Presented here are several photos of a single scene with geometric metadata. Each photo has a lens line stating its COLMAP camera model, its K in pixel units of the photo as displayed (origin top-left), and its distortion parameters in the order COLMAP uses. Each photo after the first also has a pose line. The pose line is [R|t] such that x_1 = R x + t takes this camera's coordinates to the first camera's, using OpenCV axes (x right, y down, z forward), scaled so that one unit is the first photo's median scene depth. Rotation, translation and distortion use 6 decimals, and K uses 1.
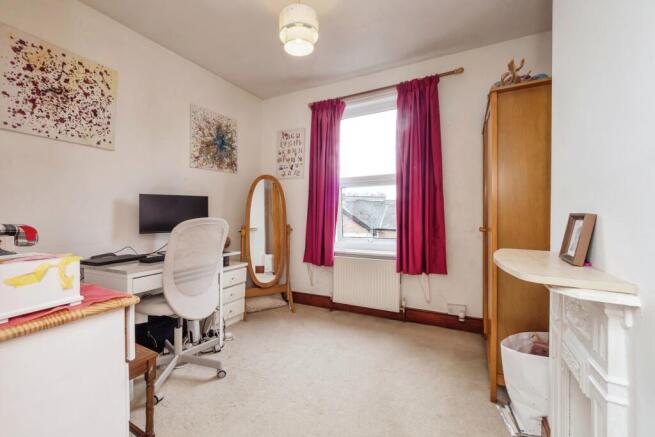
lens RADIAL K [[274.8, 0, 328.1], [0, 274.8, 217.1], [0, 0, 1]] dist [-0.002673, 0.000304]
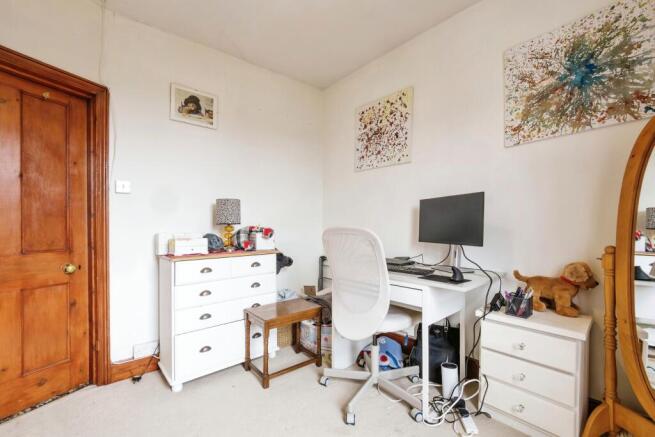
lens RADIAL K [[274.8, 0, 328.0], [0, 274.8, 222.5], [0, 0, 1]] dist [-0.002673, 0.000304]
pose [[-0.358034, -0.001178, -0.933708, 0.344202], [-0.000385, 0.999999, -0.001113, -0.005144], [0.933709, -0.000039, -0.358034, 1.114633]]
